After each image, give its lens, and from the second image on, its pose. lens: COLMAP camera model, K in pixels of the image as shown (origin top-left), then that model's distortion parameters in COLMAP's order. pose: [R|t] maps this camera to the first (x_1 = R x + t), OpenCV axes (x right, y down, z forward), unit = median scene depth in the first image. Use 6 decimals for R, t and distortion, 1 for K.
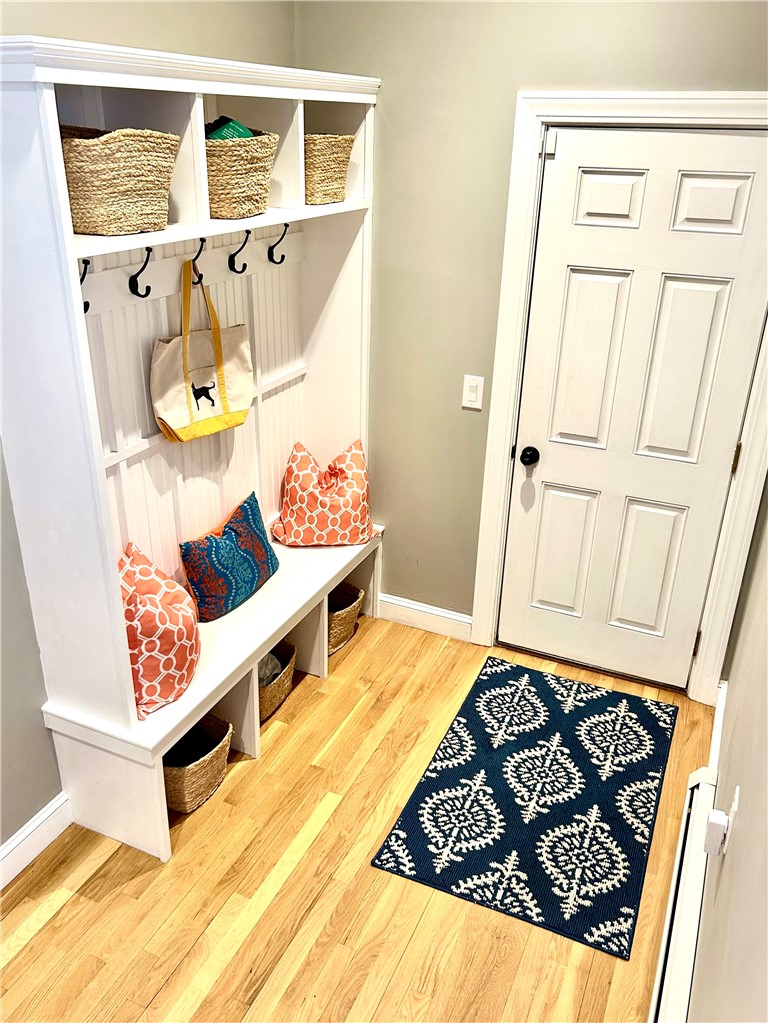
lens RADIAL K [[845.9, 0, 376.9], [0, 845.9, 516.9], [0, 0, 1]] dist [0.012032, -0.005490]
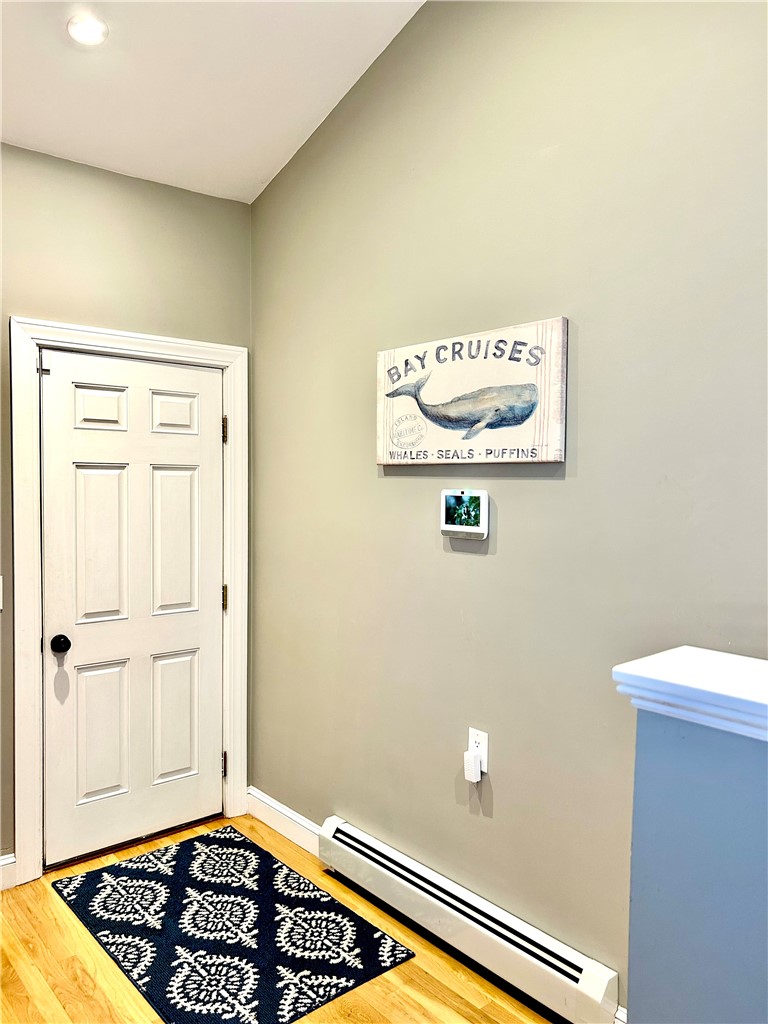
lens RADIAL K [[768.7, 0, 377.6], [0, 768.7, 511.4], [0, 0, 1]] dist [0.069765, -0.078019]
pose [[0.421864, -0.047313, 0.905424, -0.552673], [0.386235, 0.912870, -0.132256, 0.059167], [-0.820276, 0.405500, 0.403381, 0.273345]]
